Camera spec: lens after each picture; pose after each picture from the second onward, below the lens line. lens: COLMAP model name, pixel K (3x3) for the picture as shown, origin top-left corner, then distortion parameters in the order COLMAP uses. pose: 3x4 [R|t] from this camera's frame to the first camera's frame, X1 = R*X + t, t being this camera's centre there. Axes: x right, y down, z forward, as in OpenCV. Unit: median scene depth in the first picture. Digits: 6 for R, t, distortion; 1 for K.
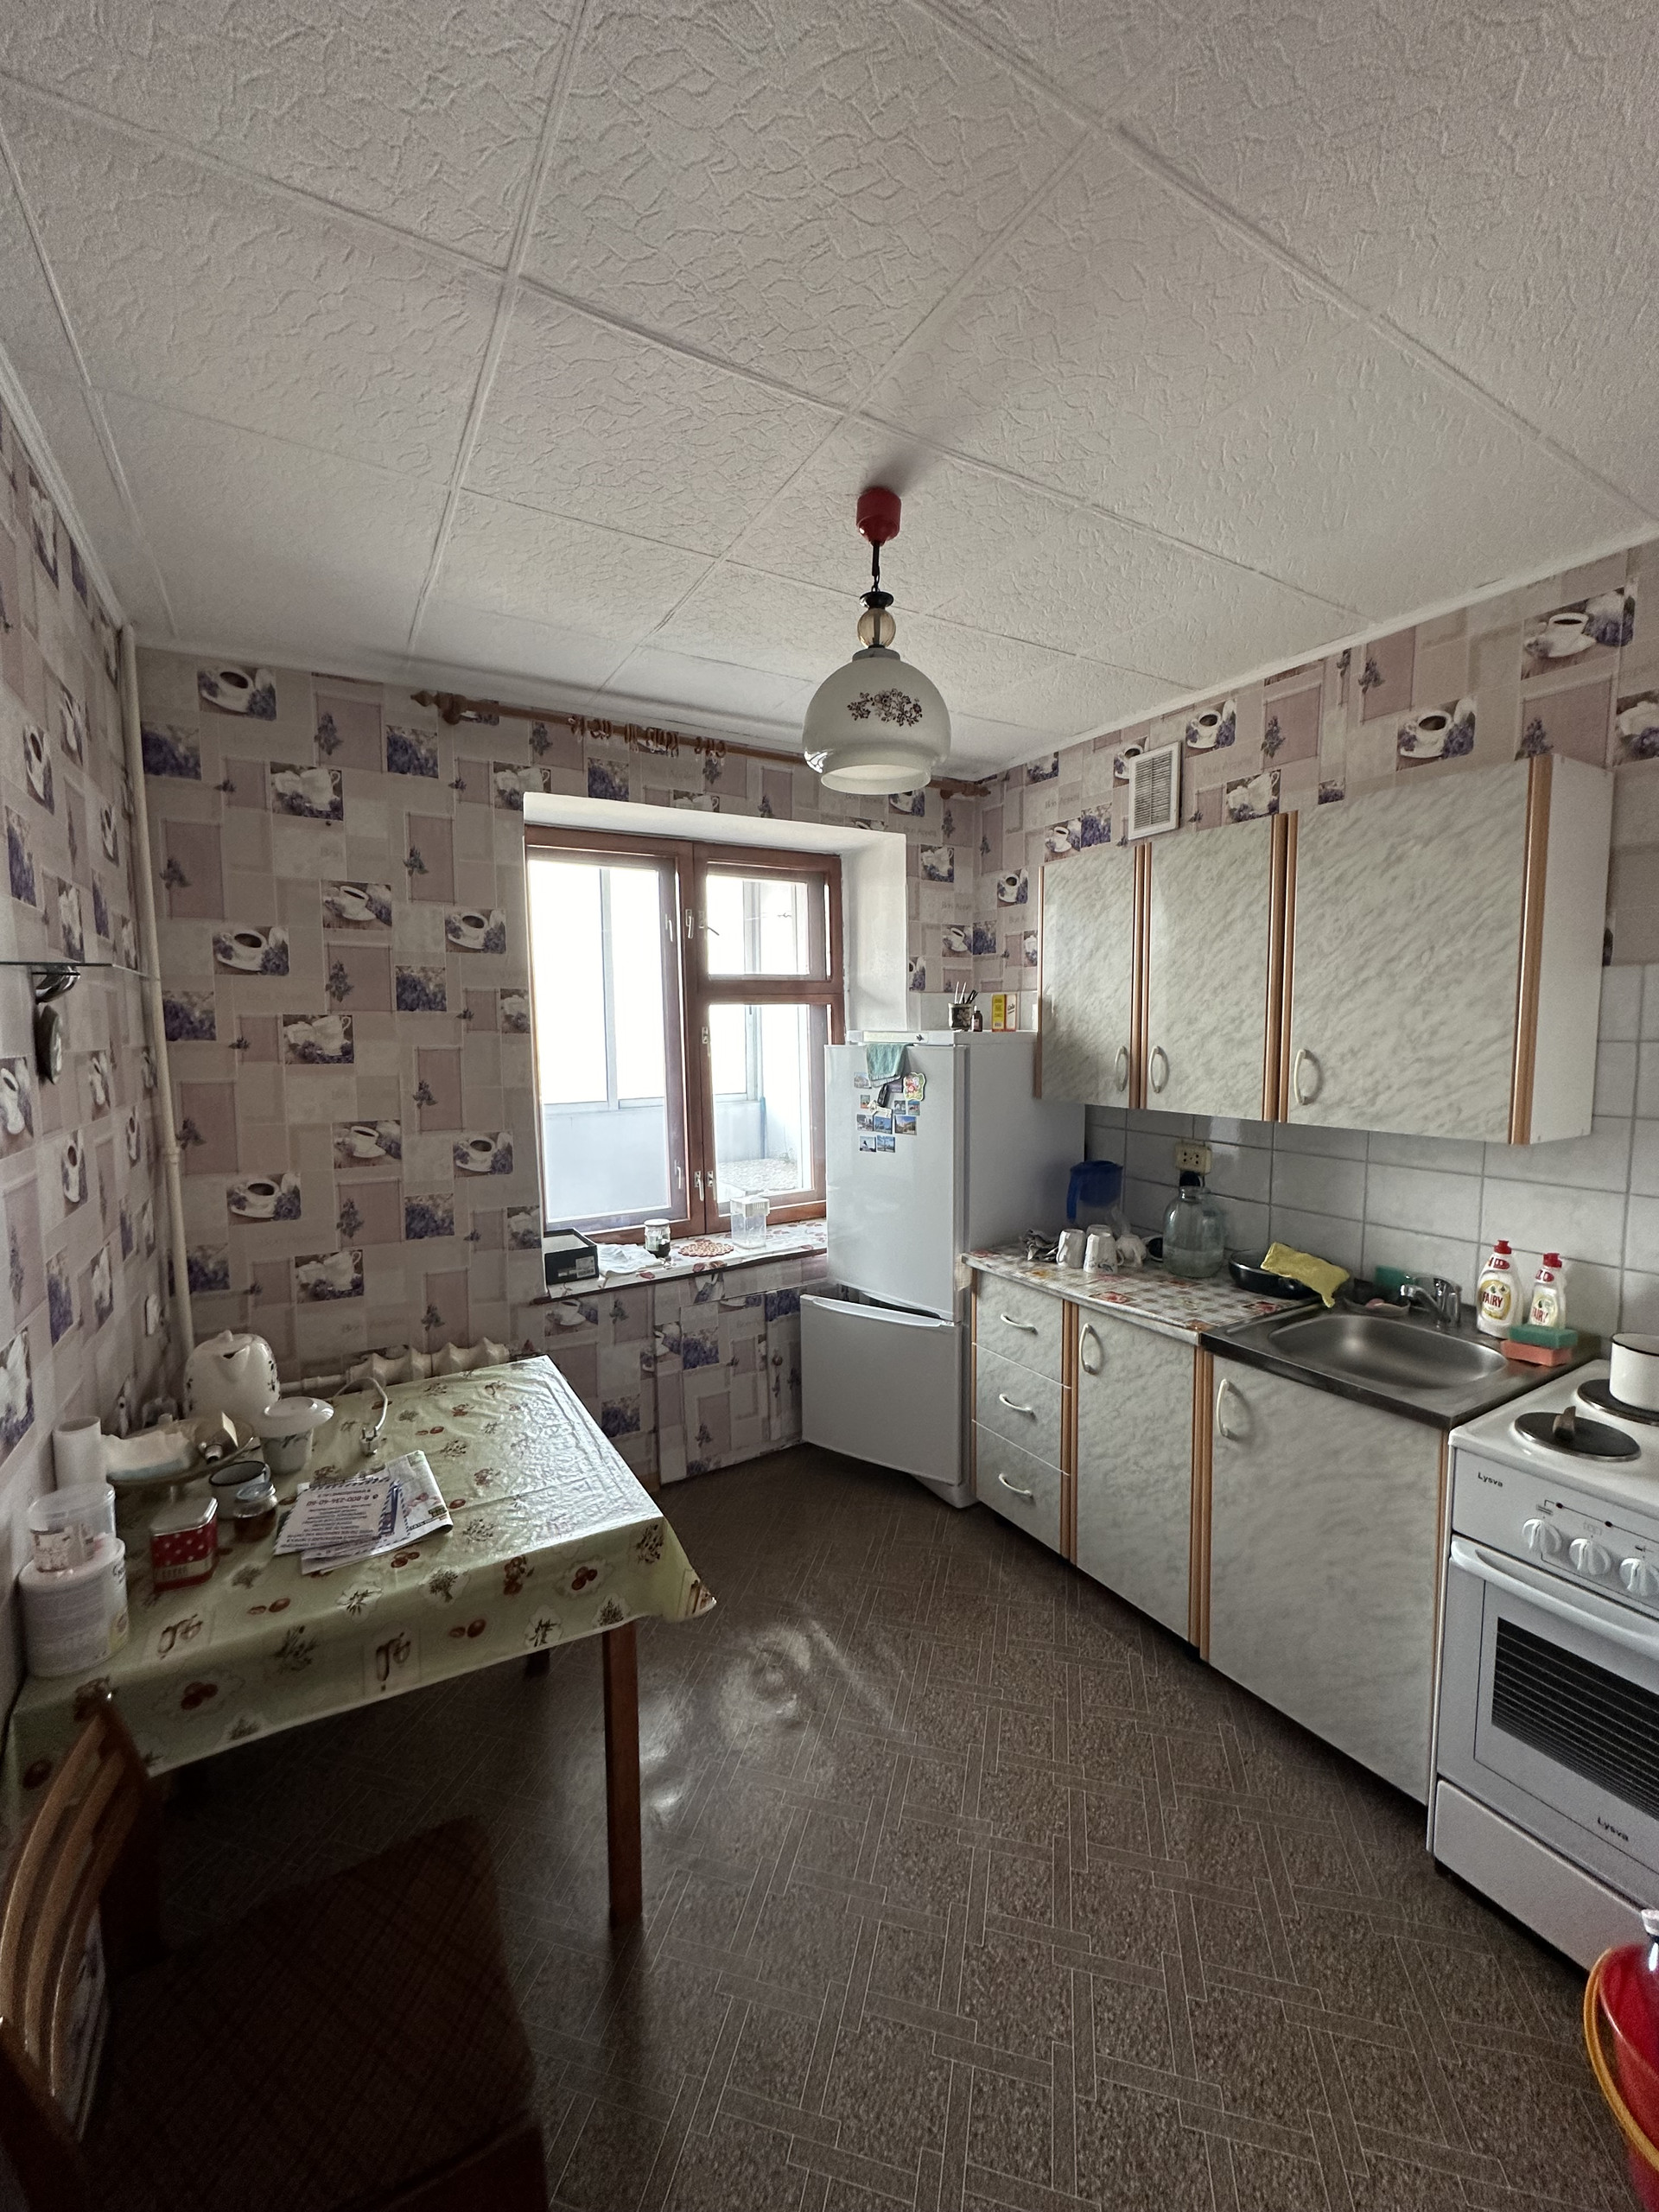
lens RADIAL K [[886.7, 0, 825.3], [0, 886.7, 1102.8], [0, 0, 1]] dist [0.001361, 0.000413]
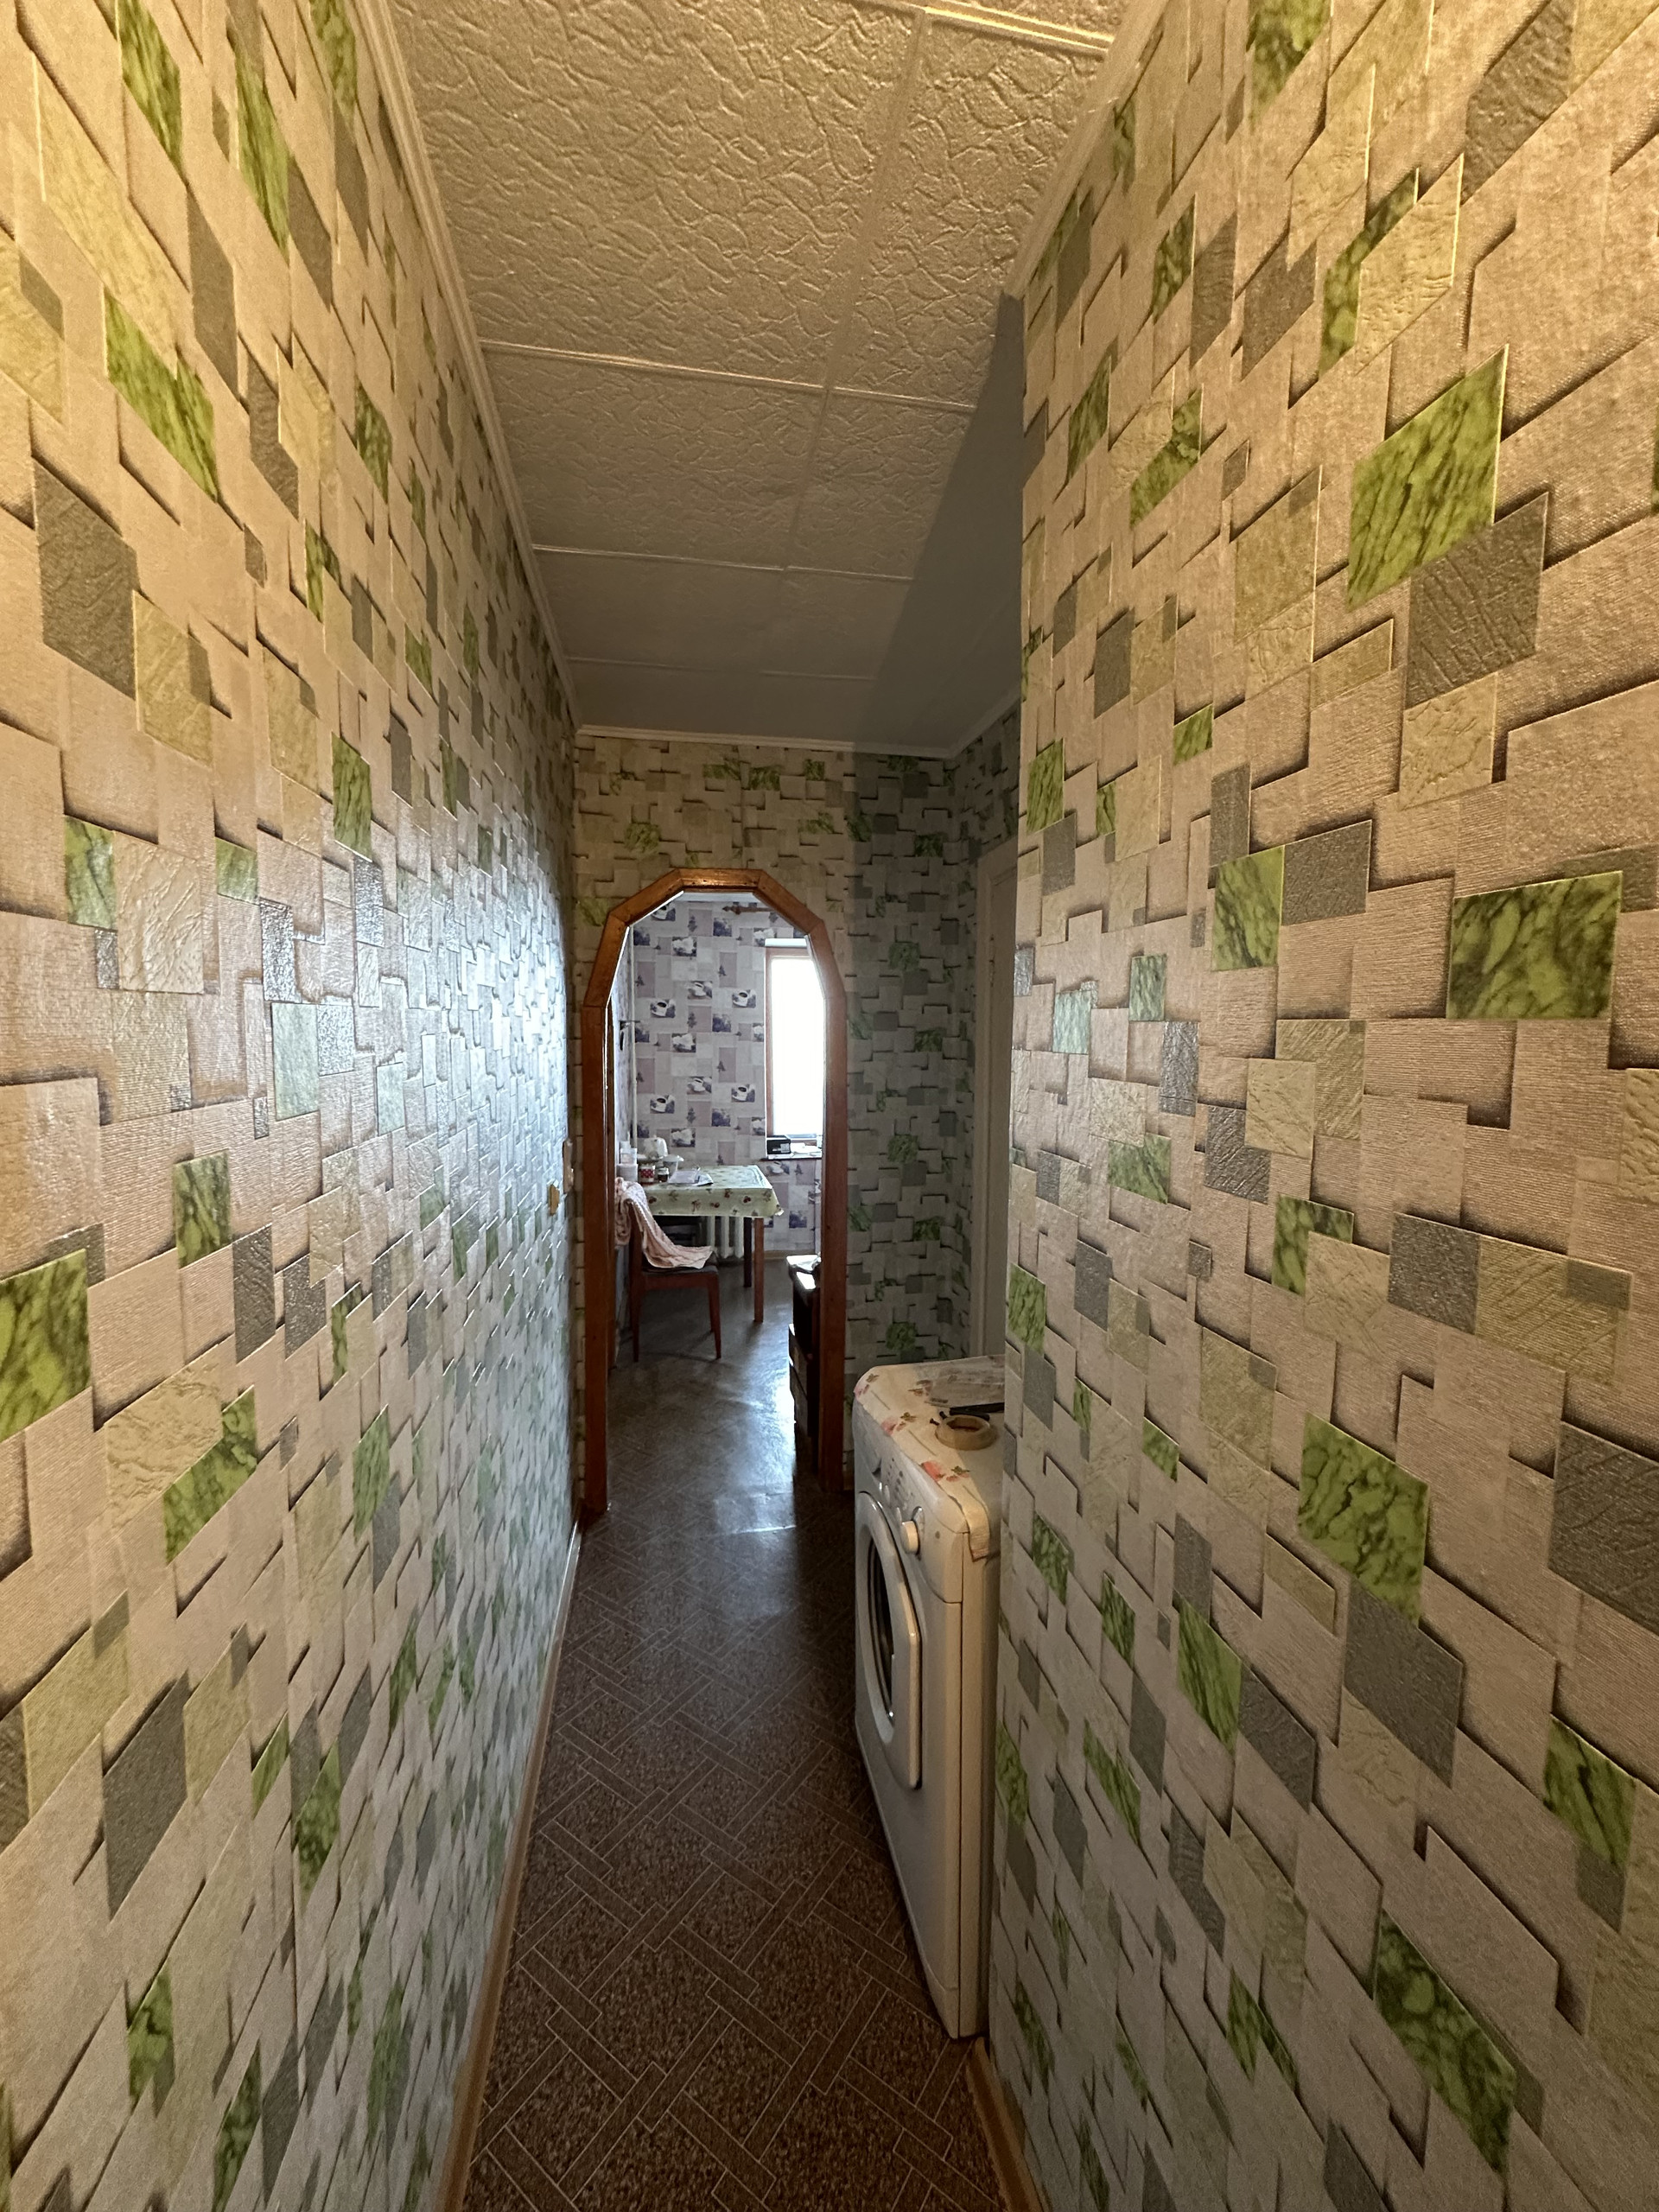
lens RADIAL K [[886.7, 0, 819.6], [0, 886.7, 1100.0], [0, 0, 1]] dist [0.001361, 0.000413]
pose [[0.936461, 0.036753, -0.348840, 0.663990], [-0.044440, 0.998913, -0.014055, 0.106398], [0.347945, 0.028664, 0.937077, -1.201576]]
